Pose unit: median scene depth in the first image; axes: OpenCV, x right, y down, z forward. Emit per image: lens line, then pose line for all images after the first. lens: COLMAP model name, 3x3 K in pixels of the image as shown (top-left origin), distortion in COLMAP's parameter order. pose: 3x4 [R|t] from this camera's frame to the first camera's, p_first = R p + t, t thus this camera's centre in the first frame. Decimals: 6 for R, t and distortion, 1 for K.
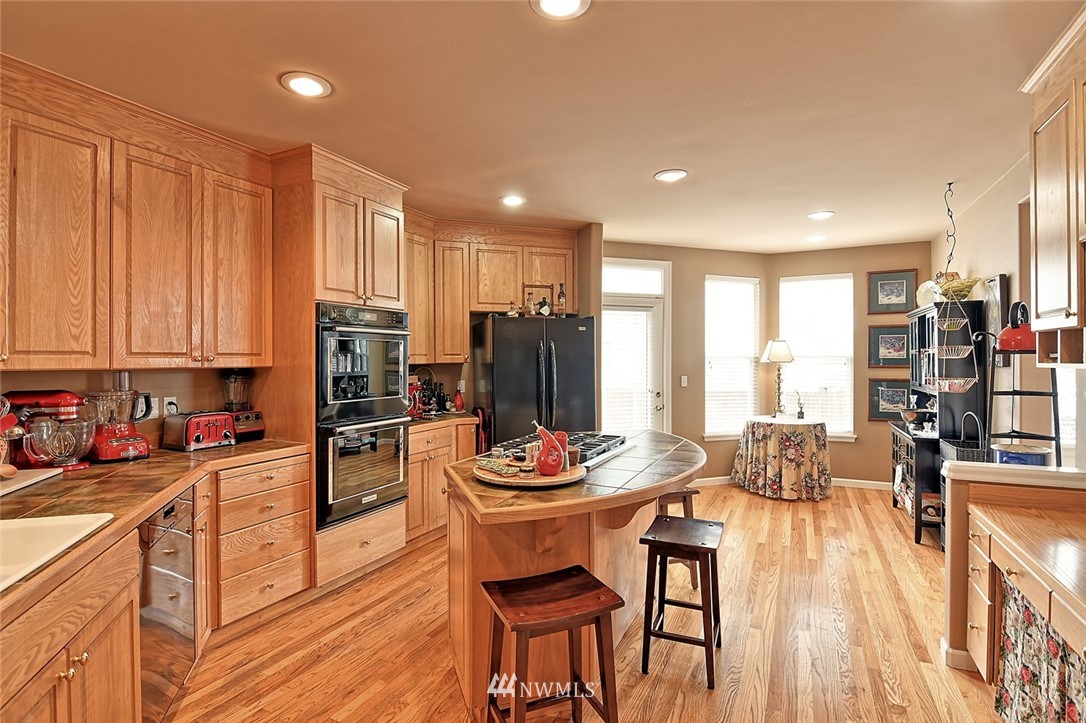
lens RADIAL K [[533.7, 0, 543.0], [0, 533.7, 361.5], [0, 0, 1]] dist [-0.028429, -0.000130]
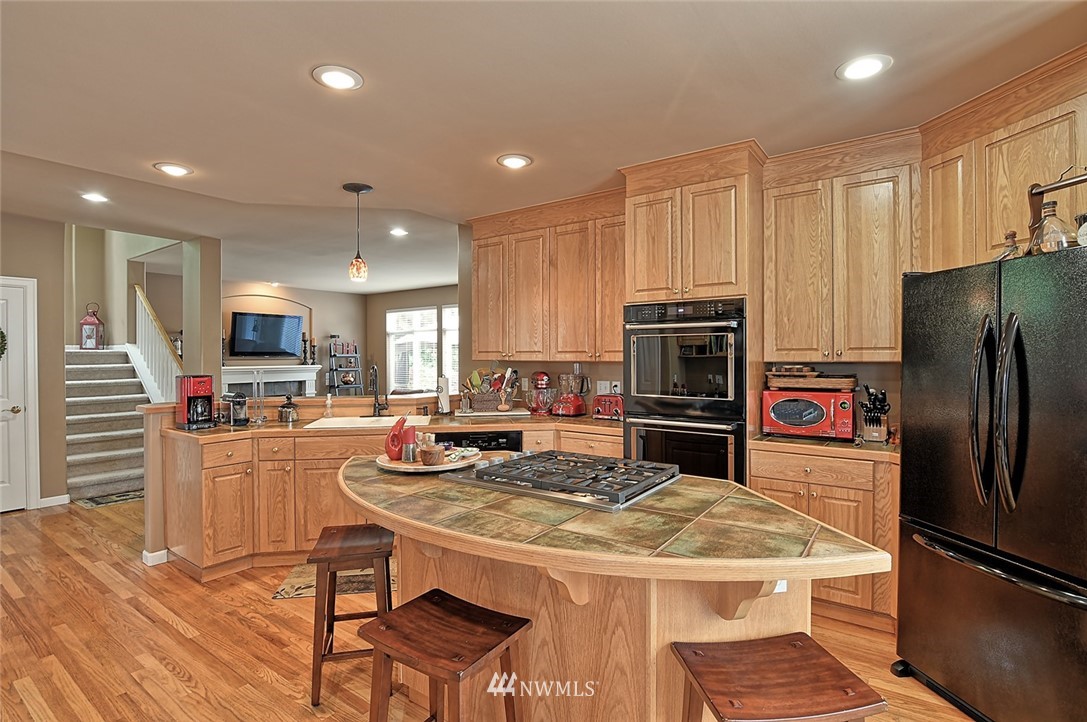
lens RADIAL K [[528.8, 0, 539.8], [0, 528.8, 358.5], [0, 0, 1]] dist [0.004084, 0.001089]
pose [[-0.165202, 0.004897, -0.986248, 0.755118], [-0.002282, 0.999983, 0.005348, -0.003151], [0.986257, 0.003134, -0.165188, 1.050869]]
